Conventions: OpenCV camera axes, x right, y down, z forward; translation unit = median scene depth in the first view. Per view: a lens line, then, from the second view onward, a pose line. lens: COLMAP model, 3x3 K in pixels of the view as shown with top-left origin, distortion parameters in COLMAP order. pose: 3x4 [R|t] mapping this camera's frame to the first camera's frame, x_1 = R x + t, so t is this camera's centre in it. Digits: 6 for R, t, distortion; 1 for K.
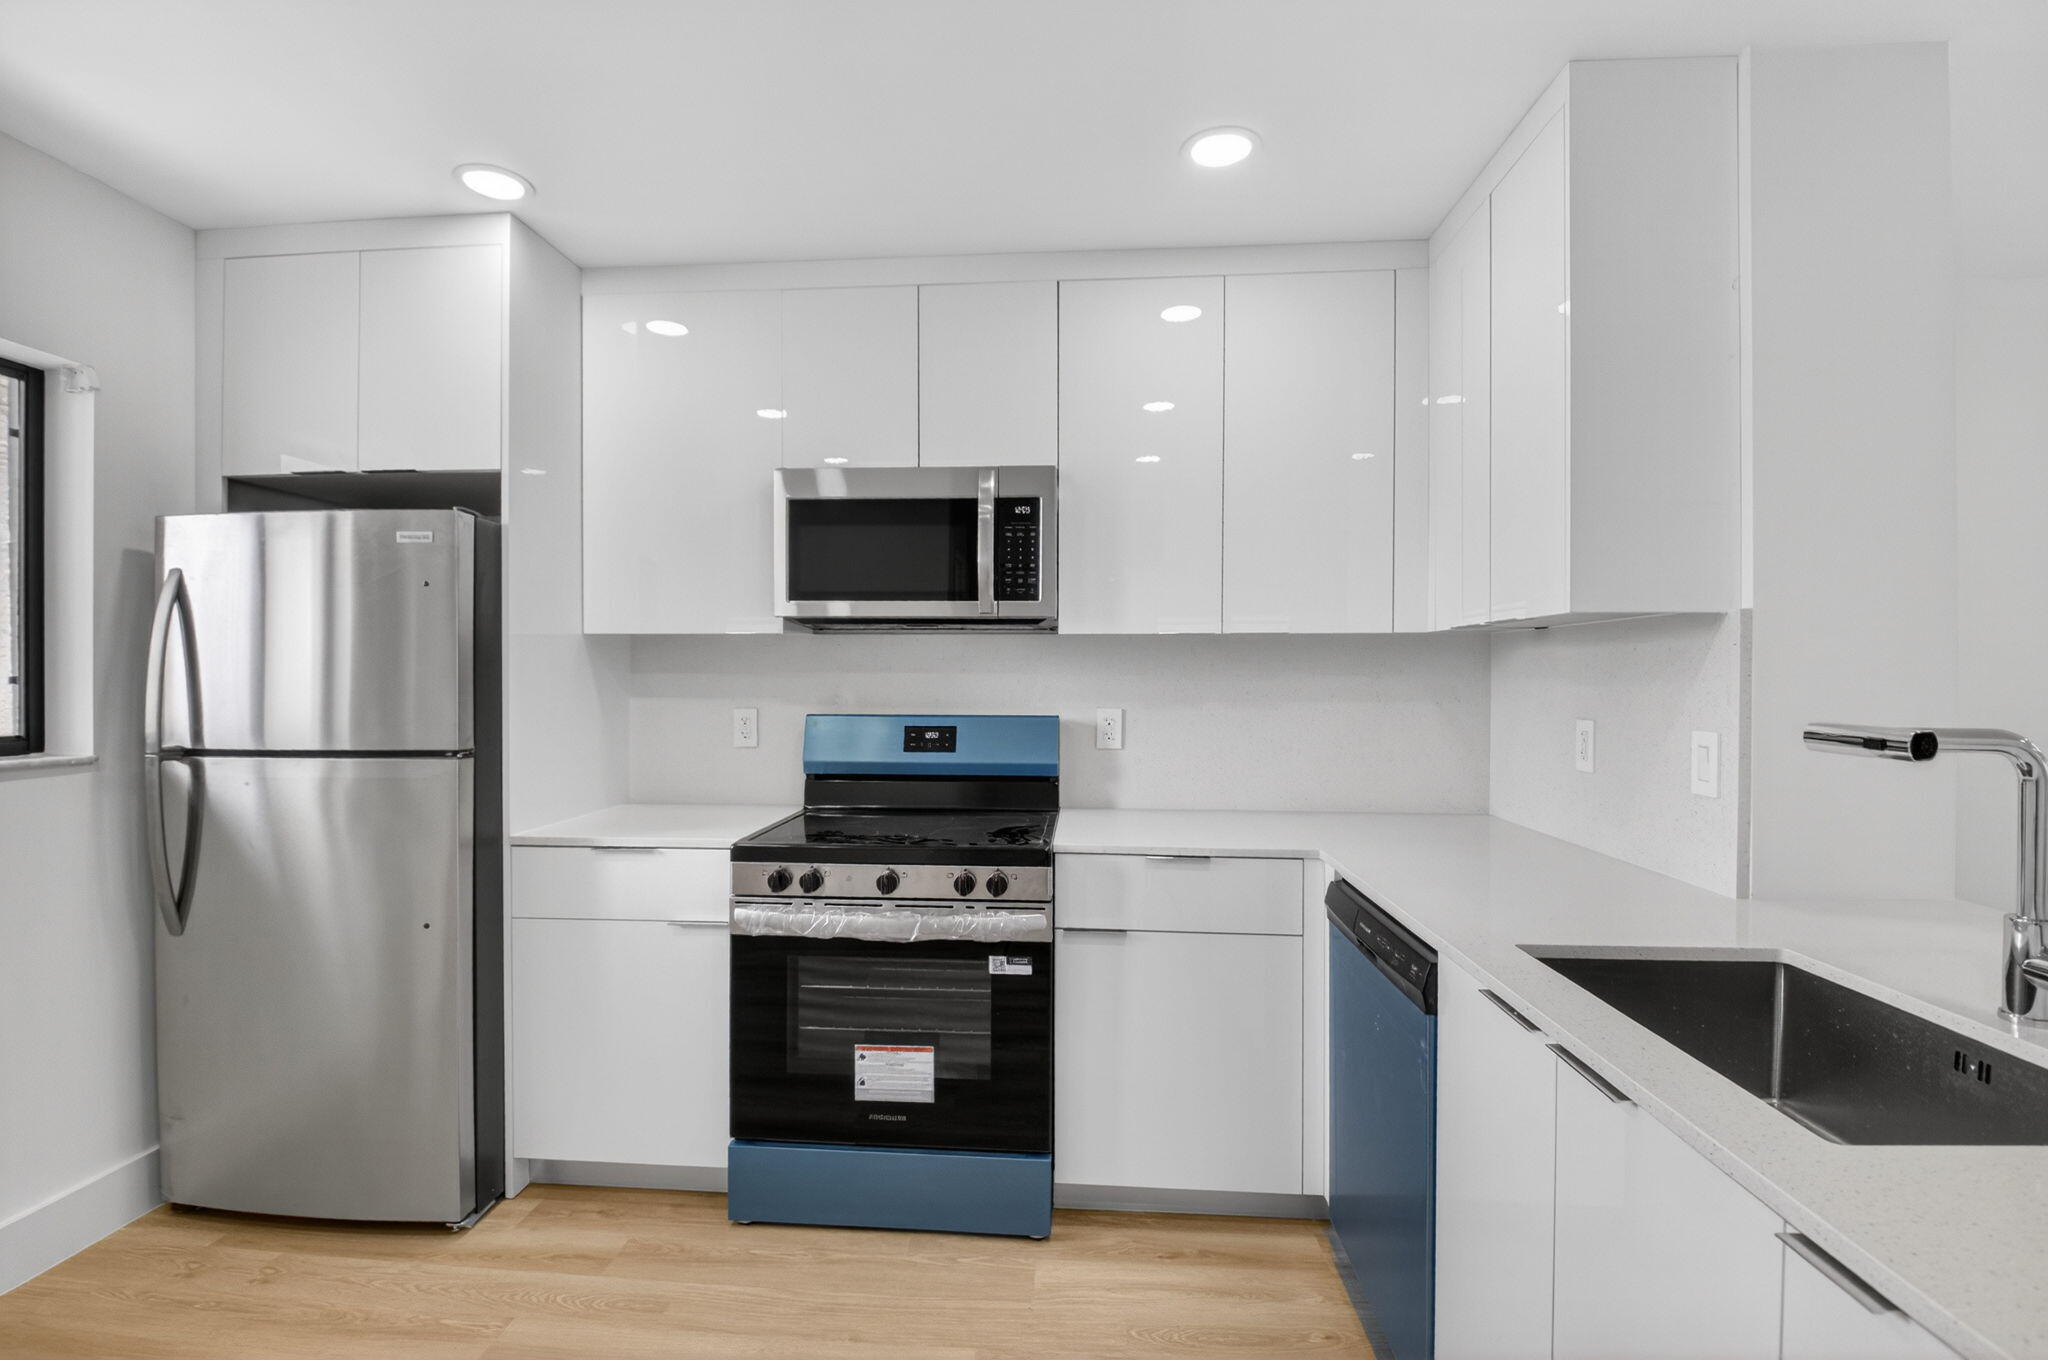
lens RADIAL K [[930.2, 0, 1016.7], [0, 930.2, 689.7], [0, 0, 1]] dist [-0.005533, -0.011263]
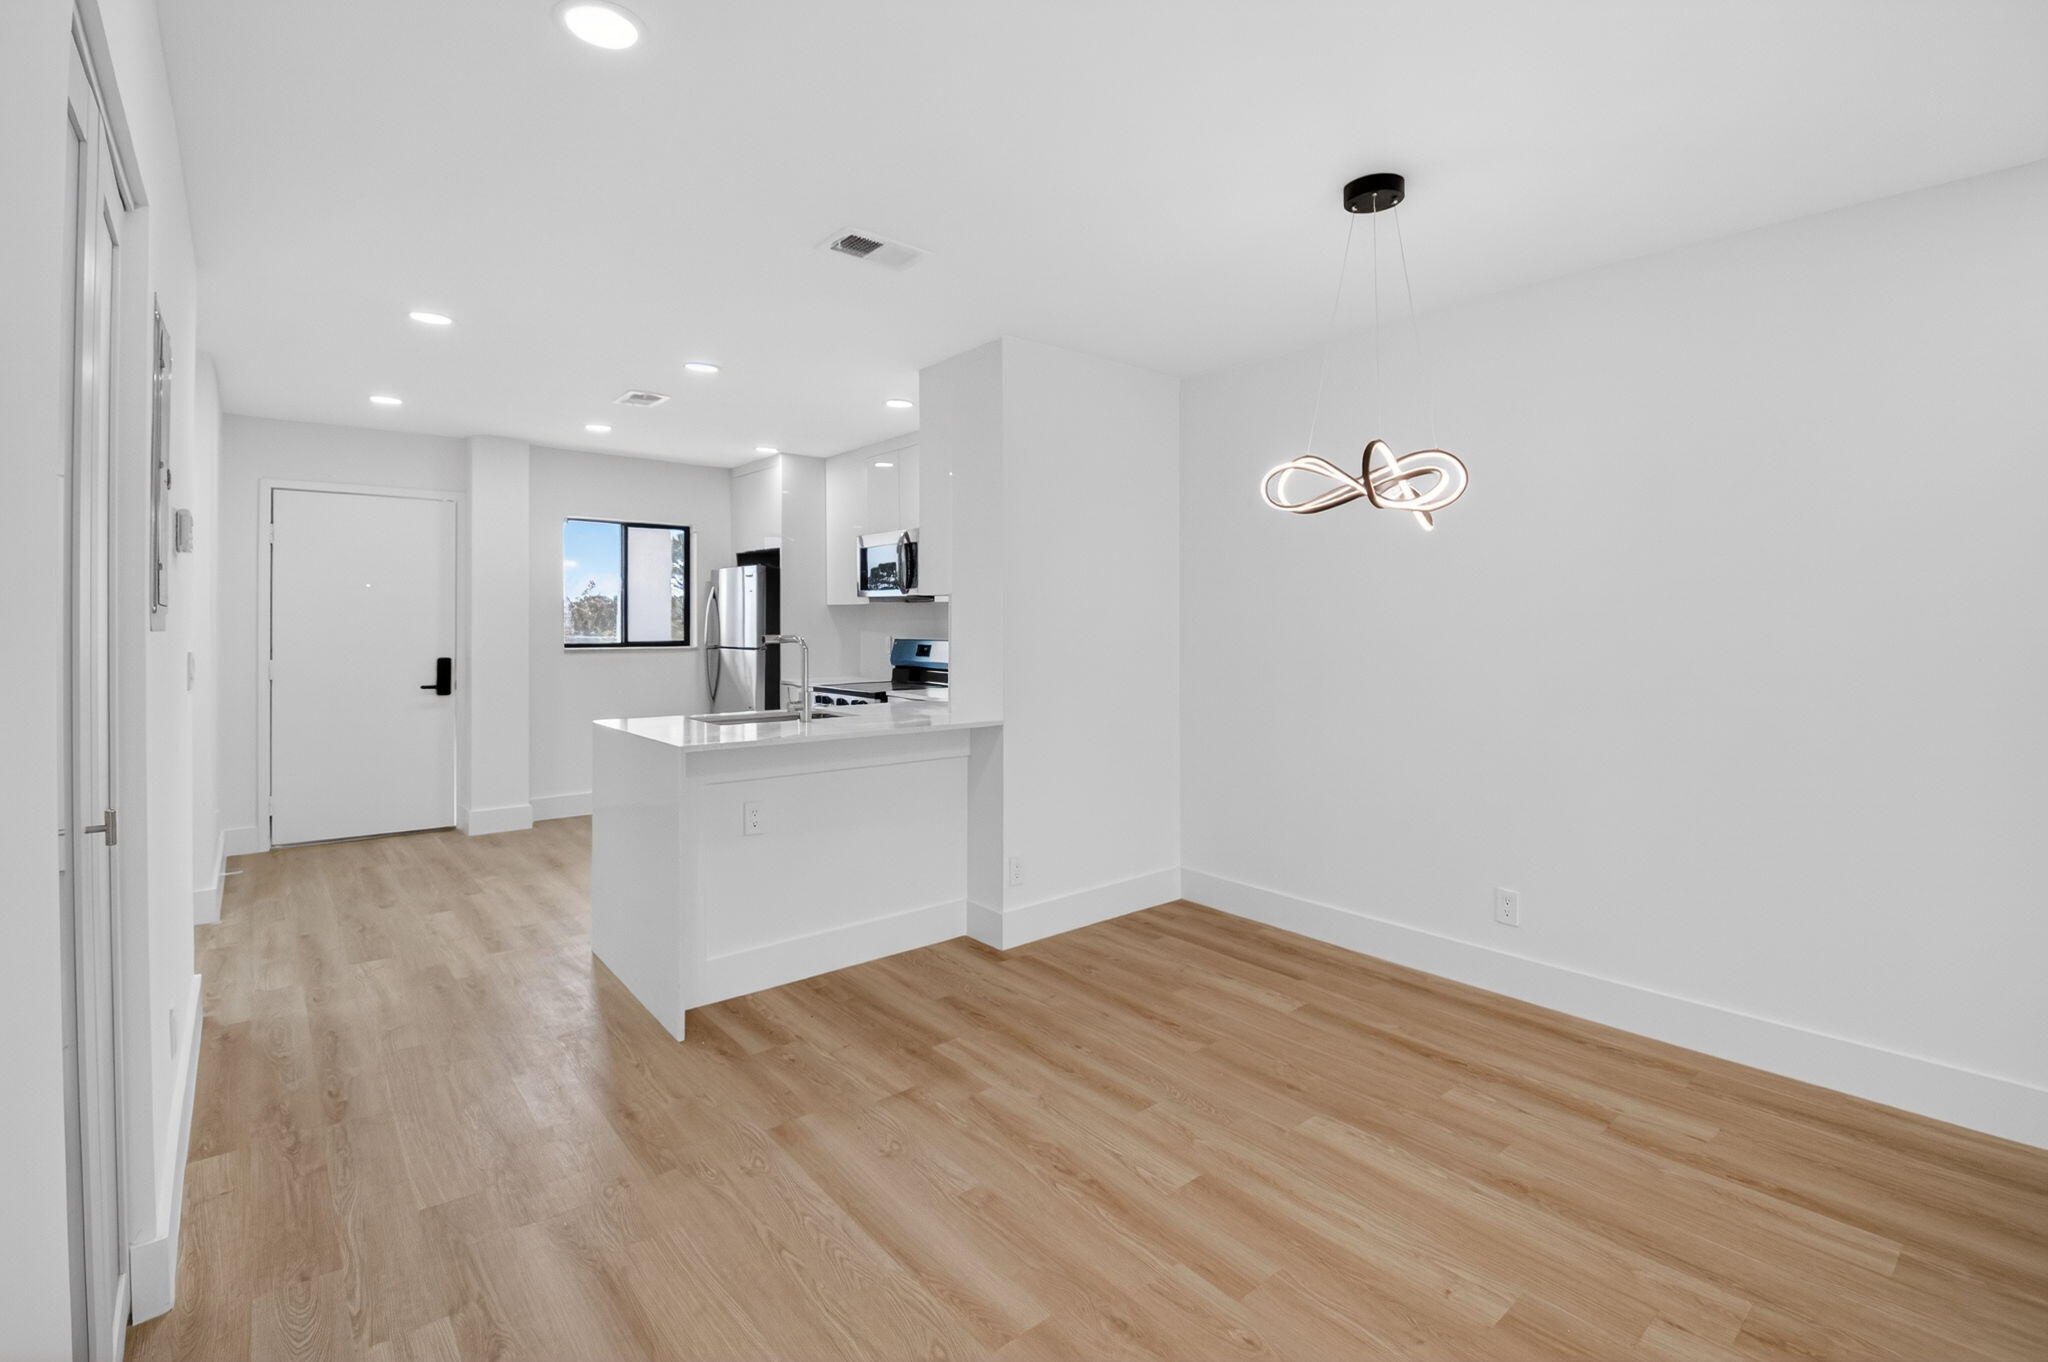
lens RADIAL K [[909.7, 0, 1014.4], [0, 909.7, 624.6], [0, 0, 1]] dist [-0.010823, -0.007342]
pose [[0.696987, 0.000420, -0.717084, 1.940206], [-0.009455, 0.999918, -0.008604, 0.010828], [0.717022, 0.012776, 0.696934, -0.396460]]
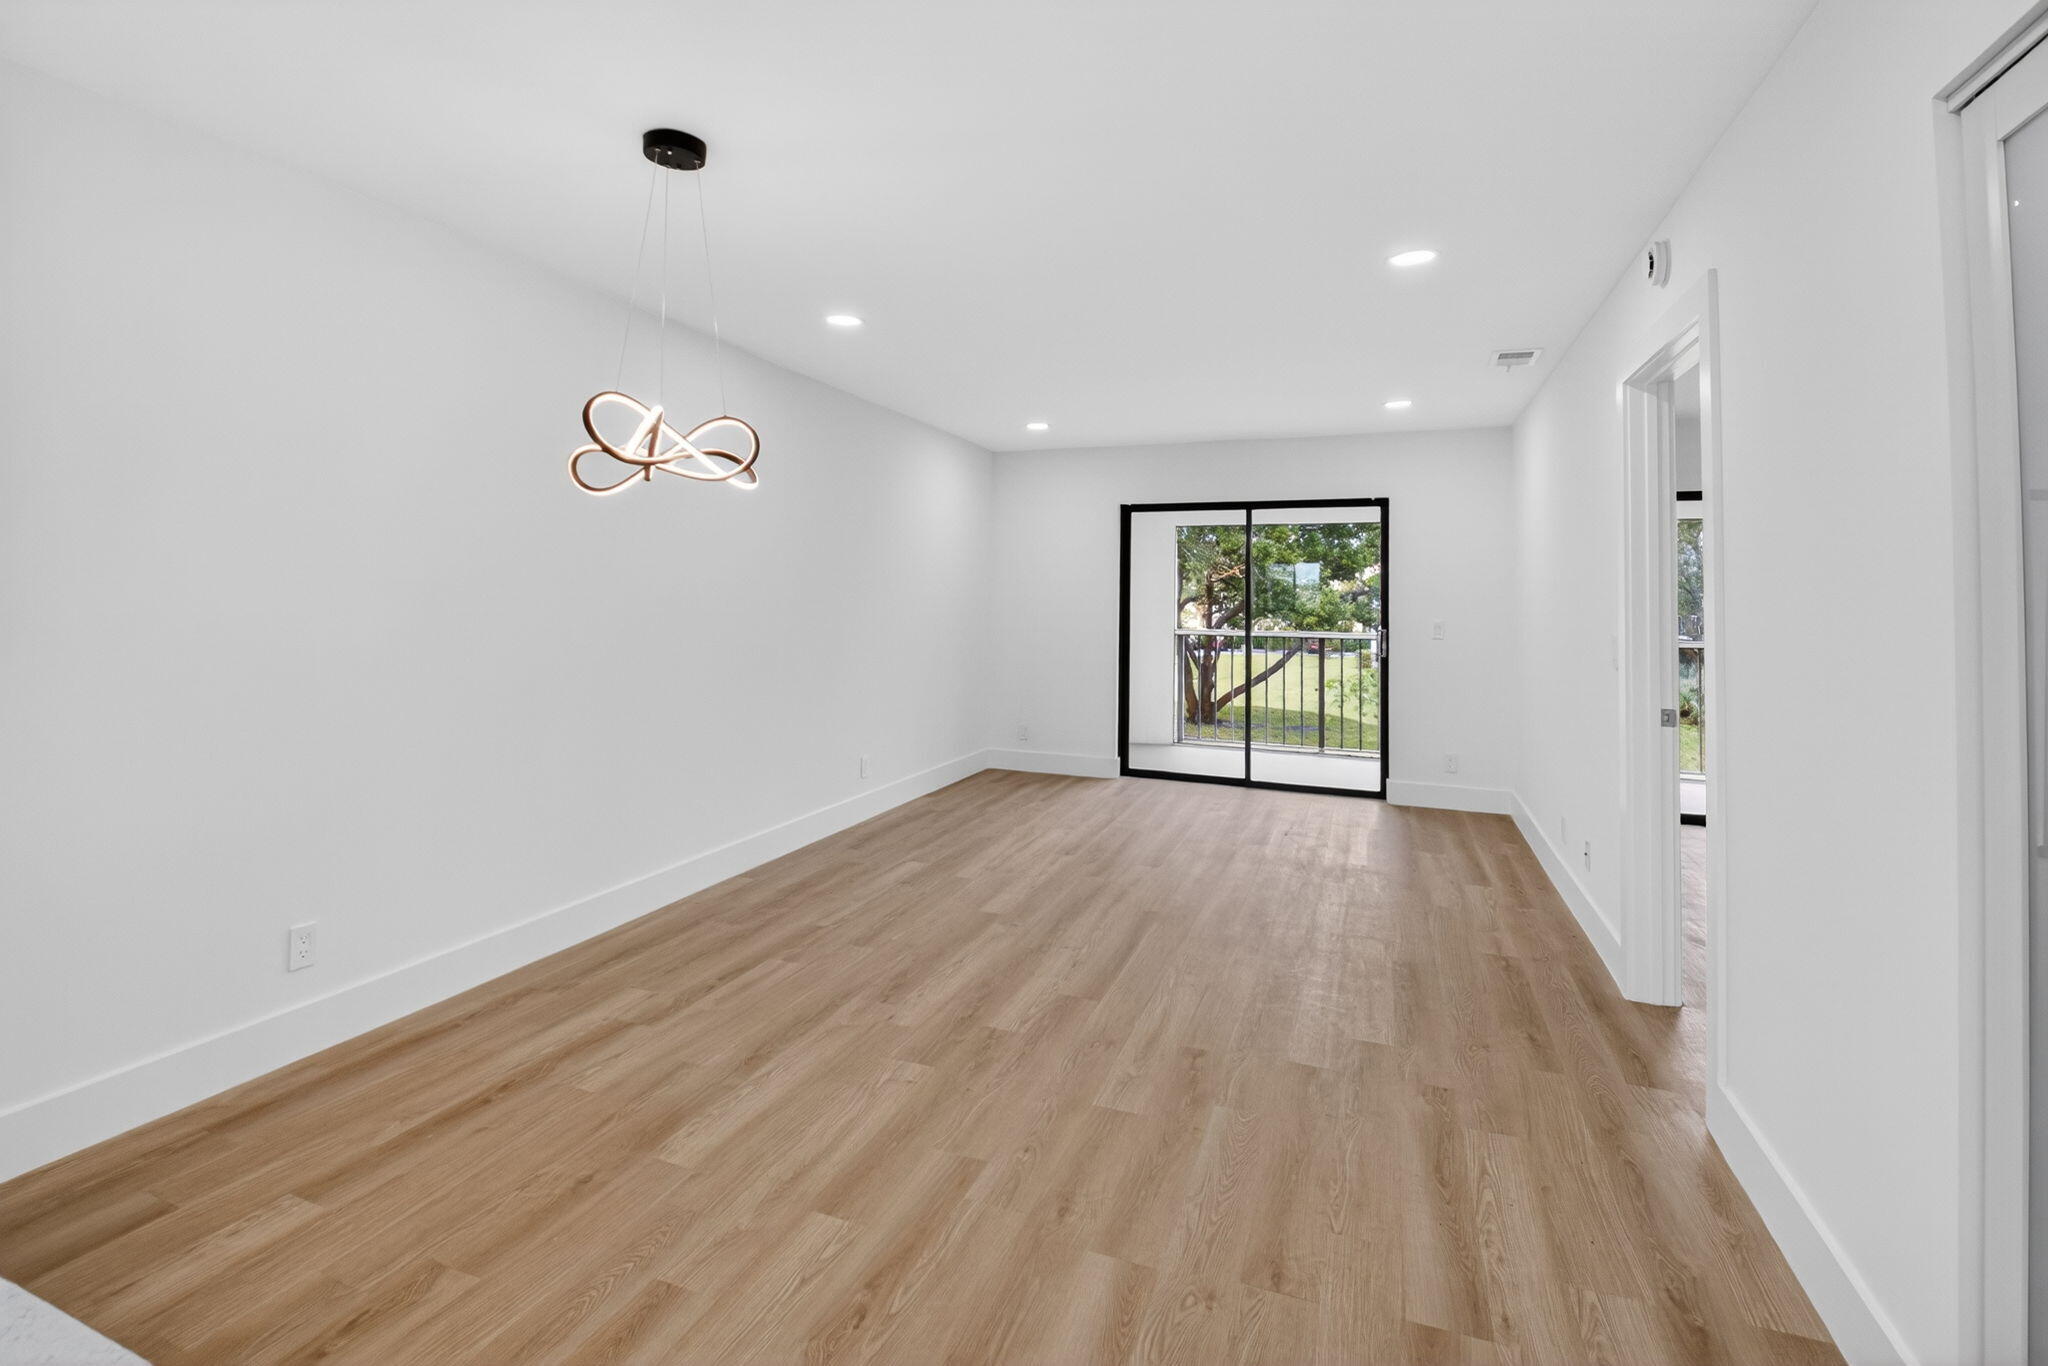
lens RADIAL K [[930.2, 0, 992.1], [0, 930.2, 557.9], [0, 0, 1]] dist [-0.005533, -0.011263]
pose [[0.306722, 0.045074, 0.950731, 0.565440], [-0.001668, 0.998902, -0.046819, 0.000175], [-0.951798, 0.012775, 0.306461, -0.017241]]
